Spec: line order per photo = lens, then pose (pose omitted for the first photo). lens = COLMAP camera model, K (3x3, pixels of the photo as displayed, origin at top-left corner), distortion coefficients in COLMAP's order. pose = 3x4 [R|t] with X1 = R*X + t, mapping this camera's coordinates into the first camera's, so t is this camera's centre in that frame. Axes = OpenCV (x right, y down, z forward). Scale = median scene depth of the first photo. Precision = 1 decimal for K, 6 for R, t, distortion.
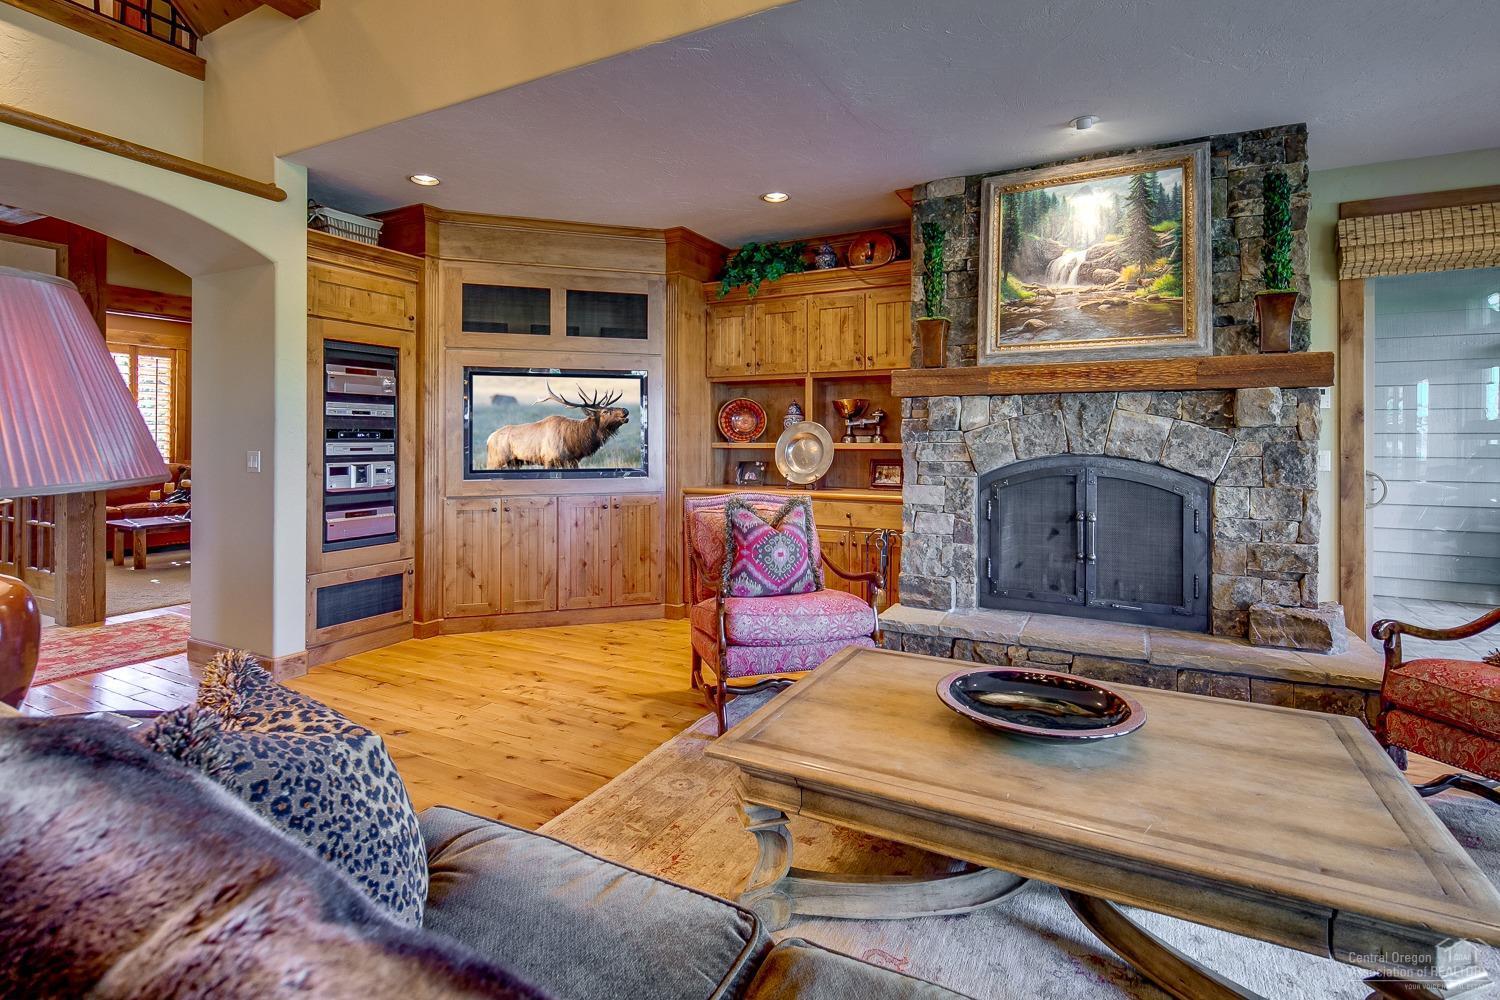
lens RADIAL K [[725.7, 0, 740.9], [0, 725.7, 436.7], [0, 0, 1]] dist [0.000863, -0.002900]
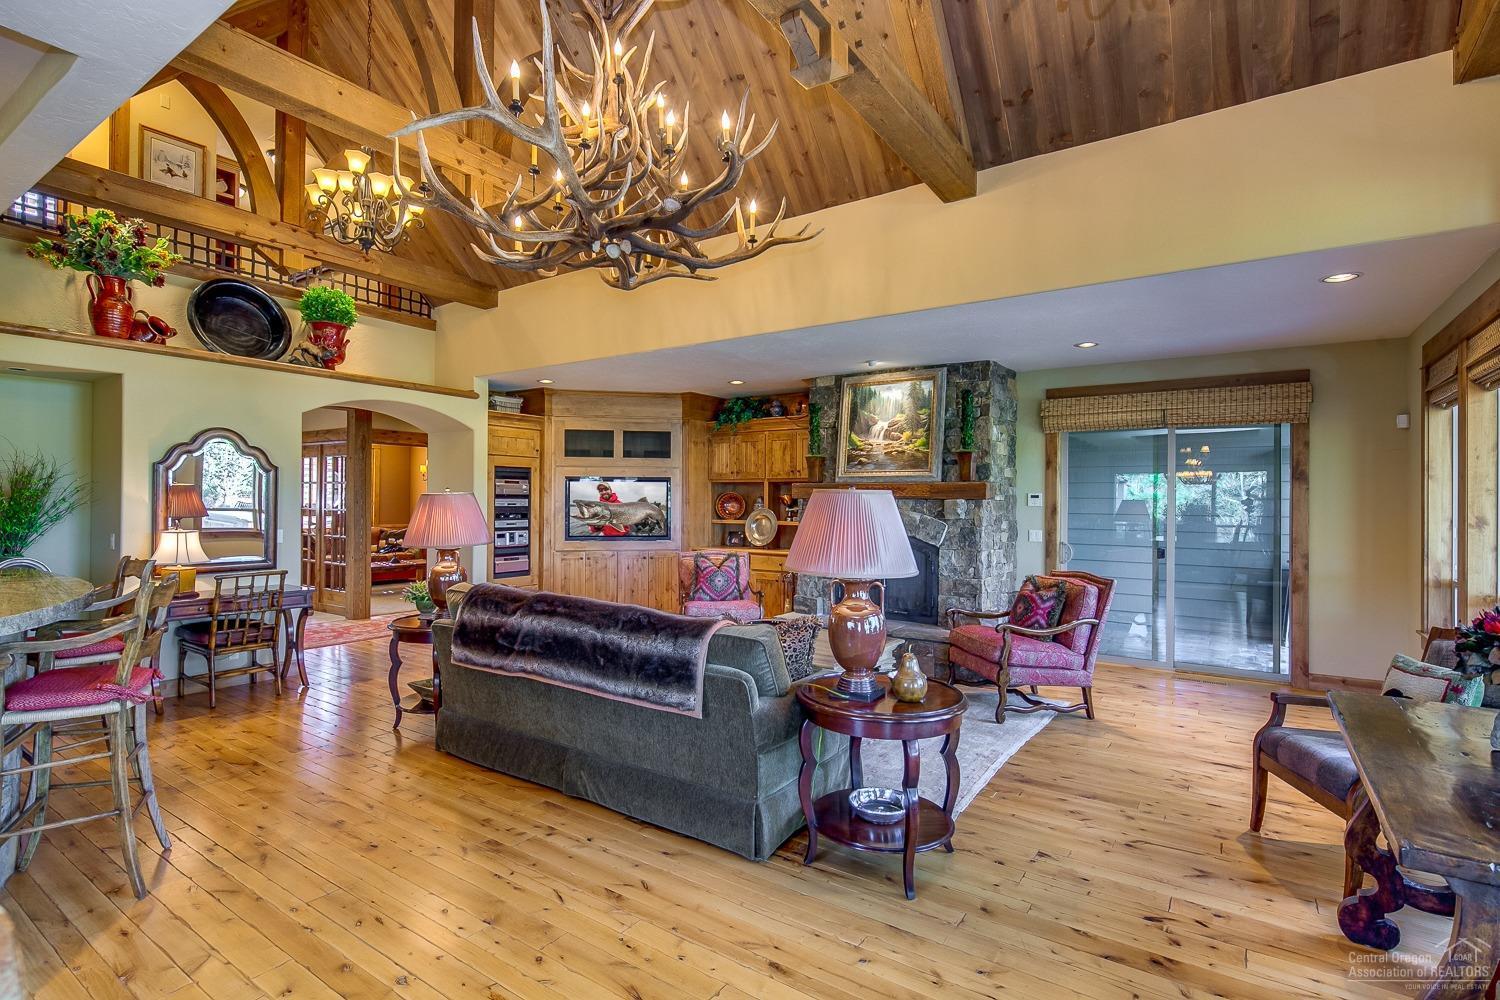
lens RADIAL K [[725.7, 0, 740.1], [0, 725.7, 498.5], [0, 0, 1]] dist [0.000863, -0.002900]
pose [[0.992440, 0.003428, -0.122687, 0.285315], [-0.003361, 0.999994, 0.000750, -0.052449], [0.122688, -0.000332, 0.992445, -0.778130]]
